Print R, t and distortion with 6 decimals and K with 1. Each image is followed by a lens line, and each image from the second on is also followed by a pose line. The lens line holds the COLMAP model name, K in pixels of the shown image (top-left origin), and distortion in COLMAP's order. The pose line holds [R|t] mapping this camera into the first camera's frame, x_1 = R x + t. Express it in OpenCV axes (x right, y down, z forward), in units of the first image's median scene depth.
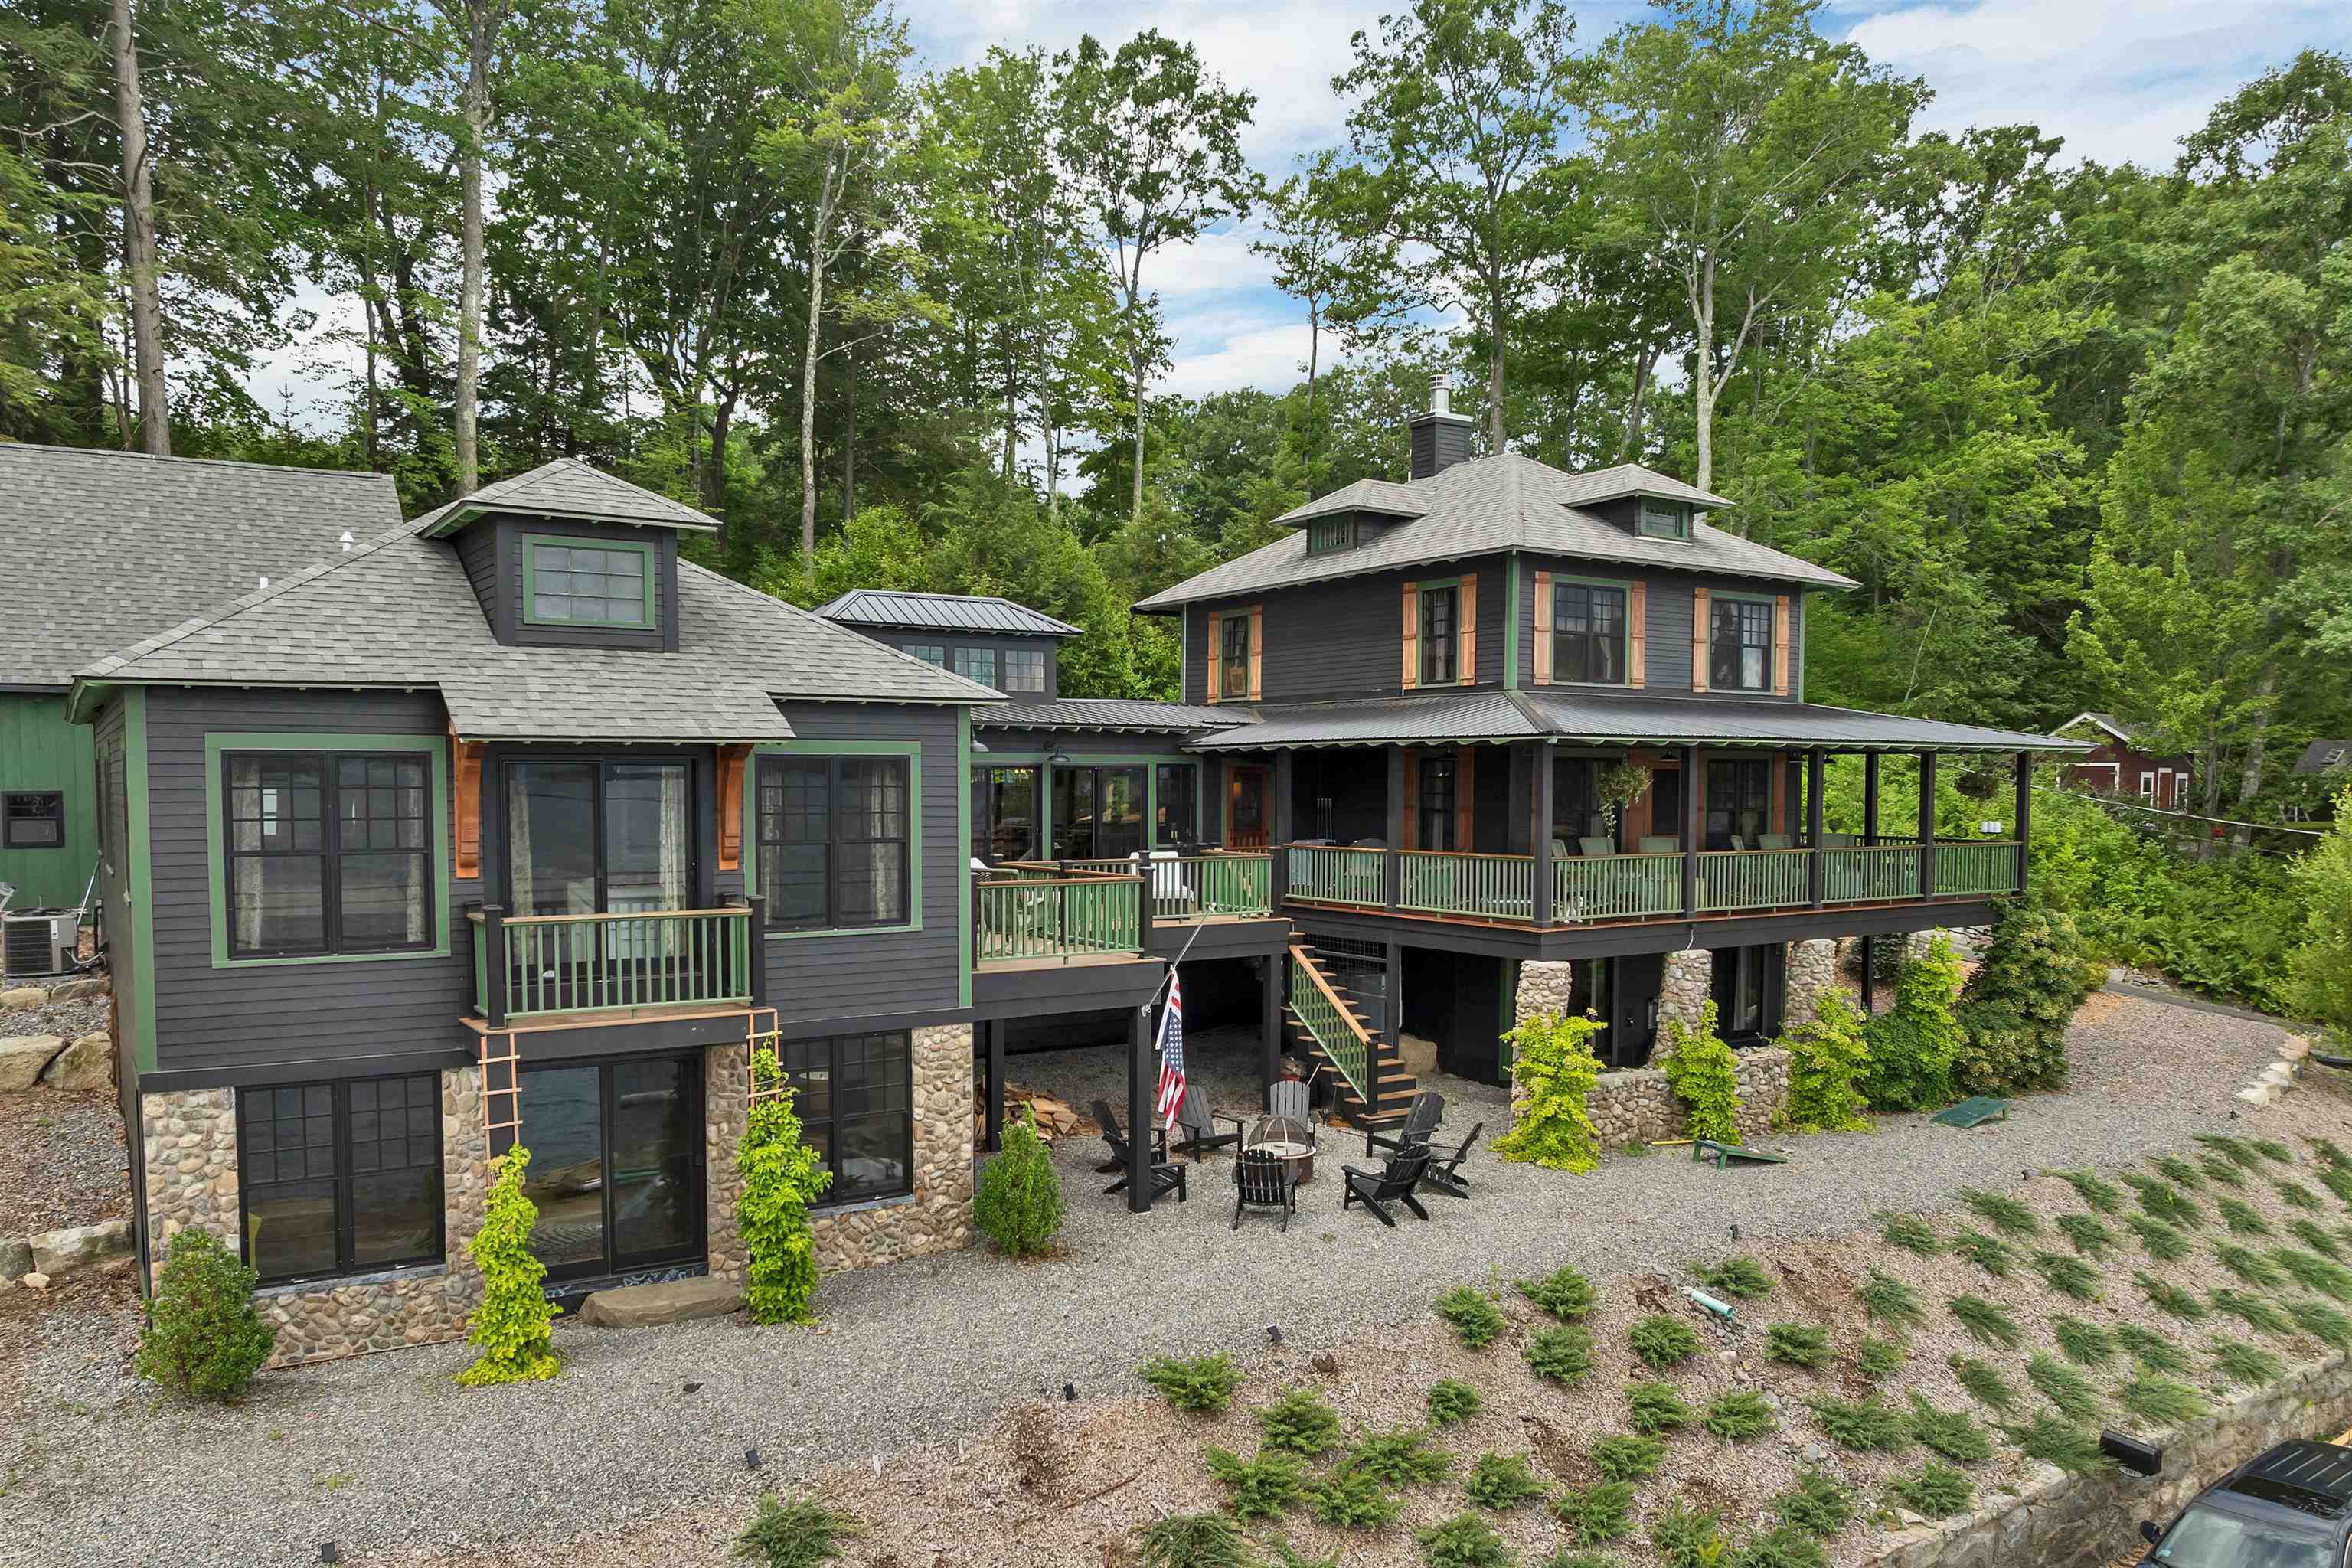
lens RADIAL K [[1684.5, 0, 1165.3], [0, 1684.5, 886.0], [0, 0, 1]] dist [-0.039860, -0.007430]
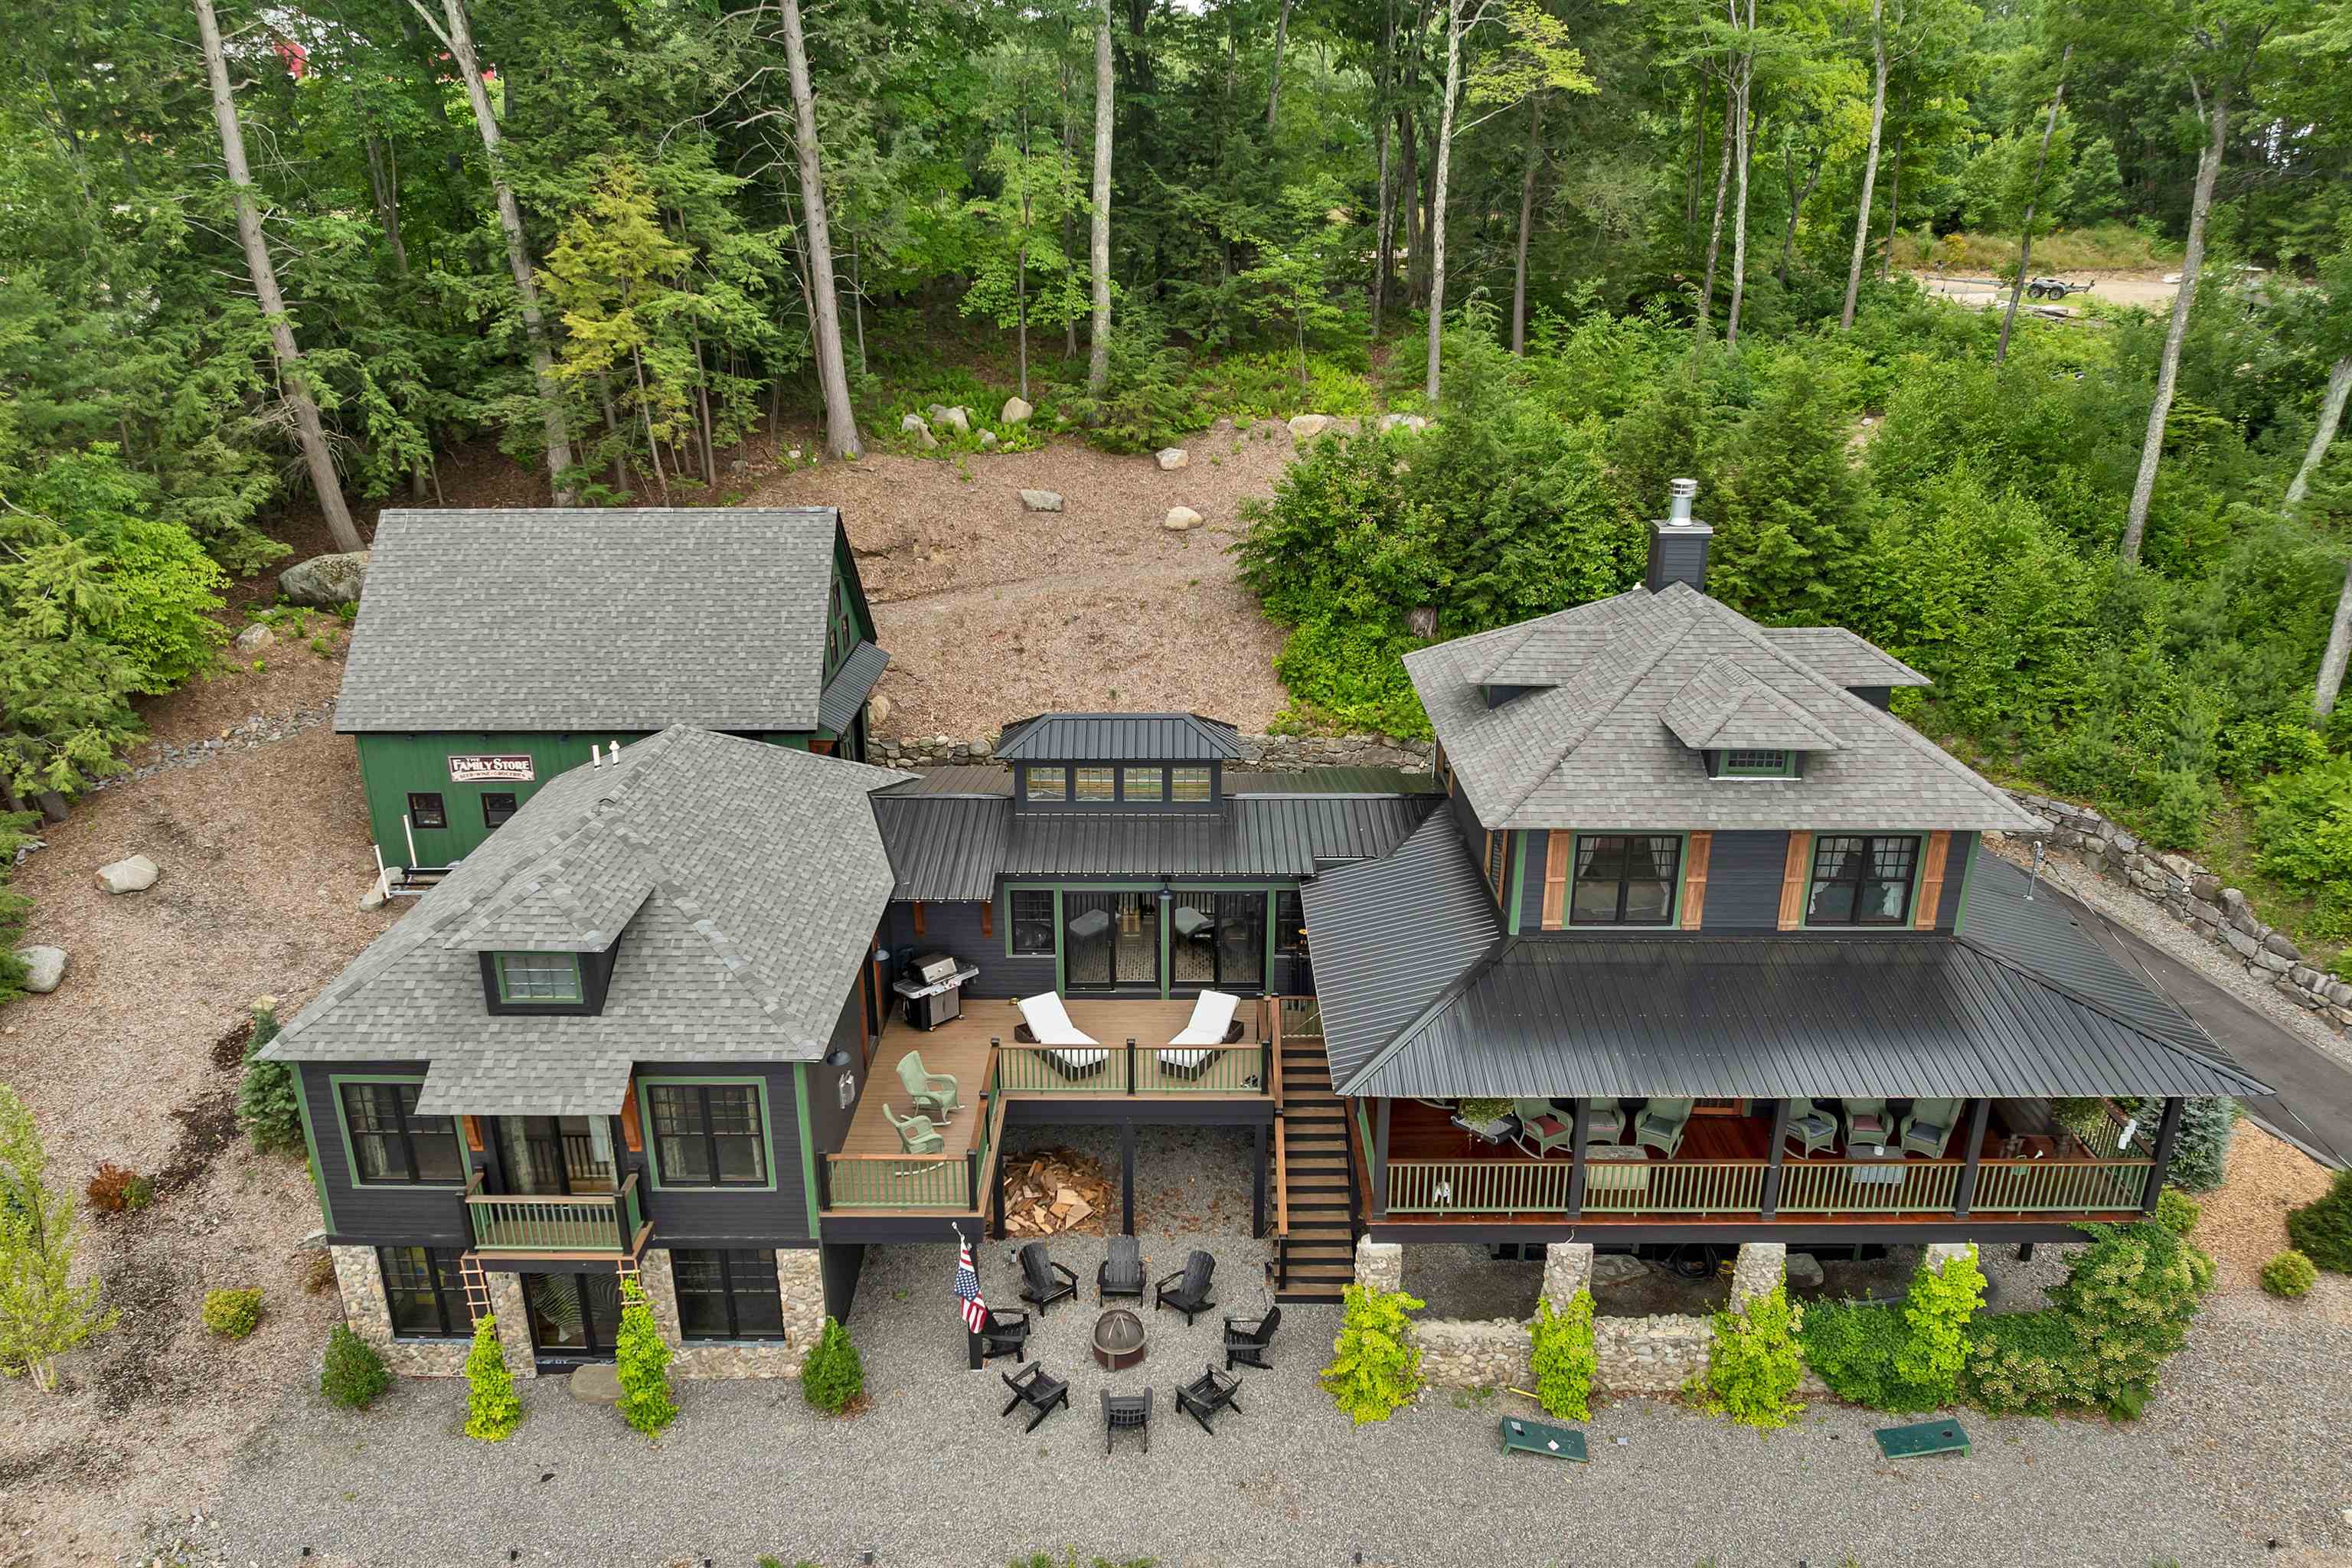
lens RADIAL K [[1690.7, 0, 1181.9], [0, 1690.7, 890.3], [0, 0, 1]] dist [-0.032515, -0.003578]
pose [[0.831365, 0.207988, -0.515339, 0.258281], [-0.034290, 0.944755, 0.325979, -0.216378], [0.554668, -0.253337, 0.792568, 0.031683]]
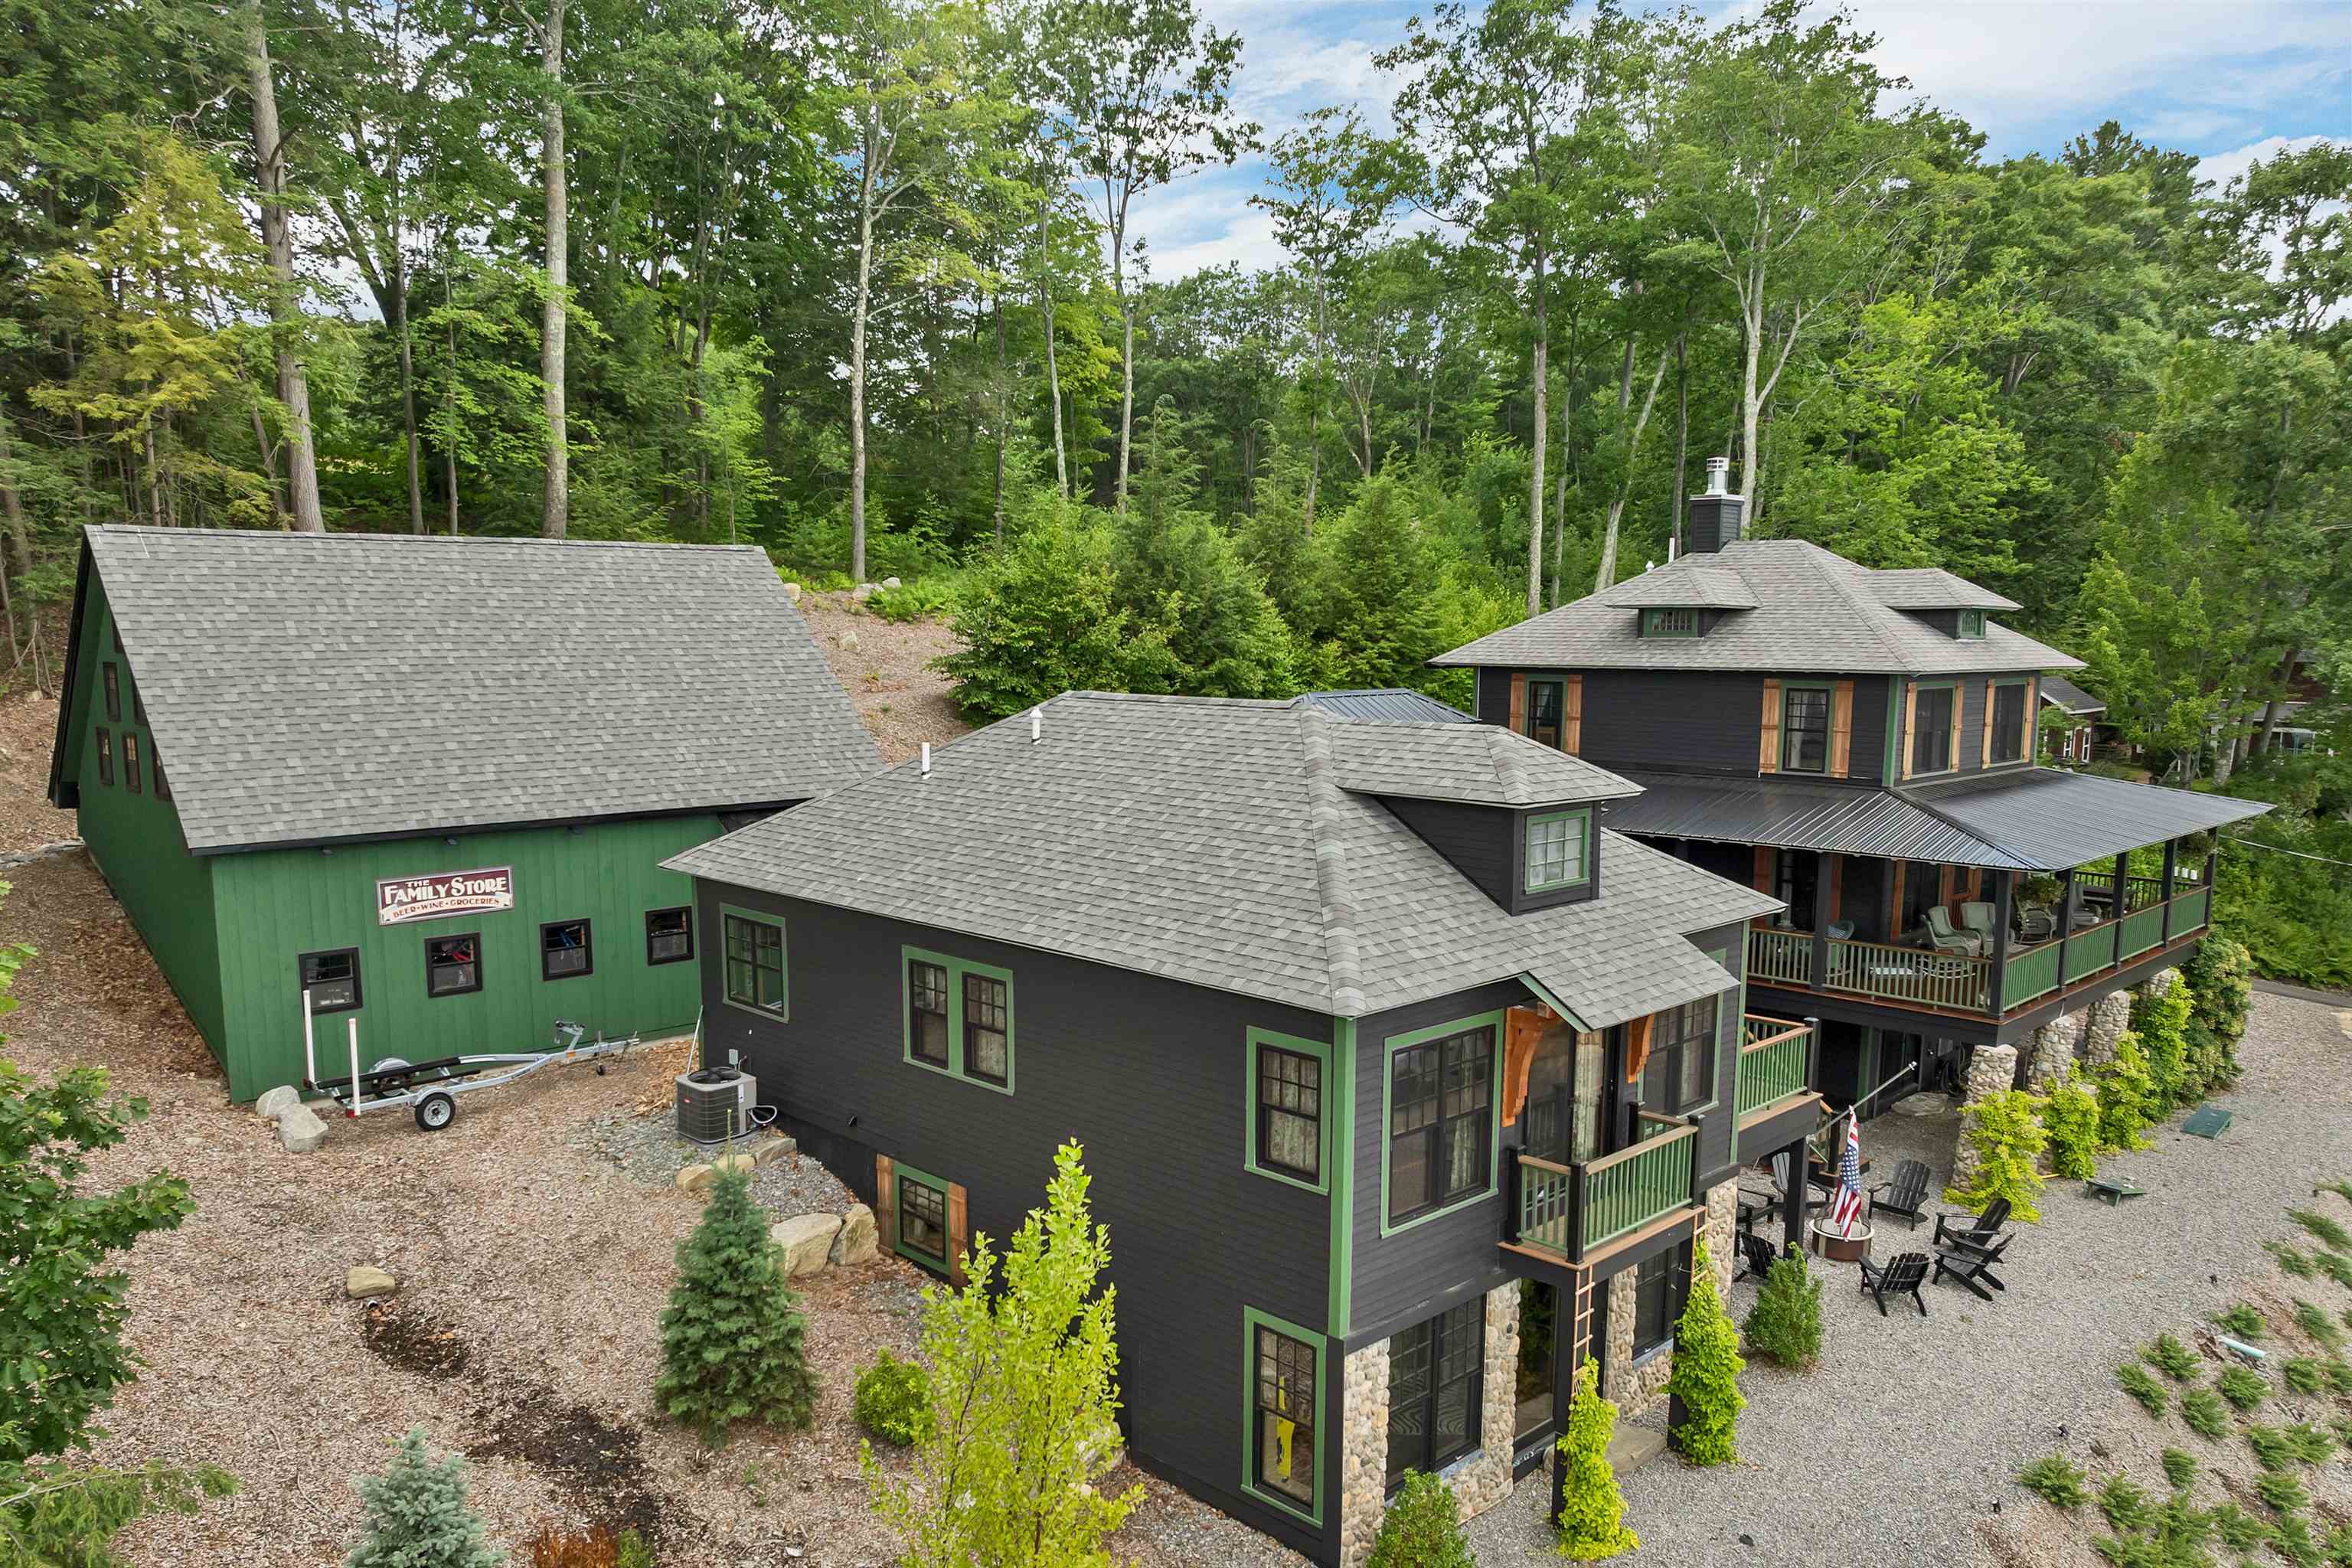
lens RADIAL K [[1684.5, 0, 1165.3], [0, 1684.5, 886.0], [0, 0, 1]] dist [-0.039860, -0.007430]
pose [[0.984425, -0.026440, 0.173807, -0.222150], [0.010854, 0.995881, 0.090017, -0.072241], [-0.175471, -0.086728, 0.980657, -0.020794]]
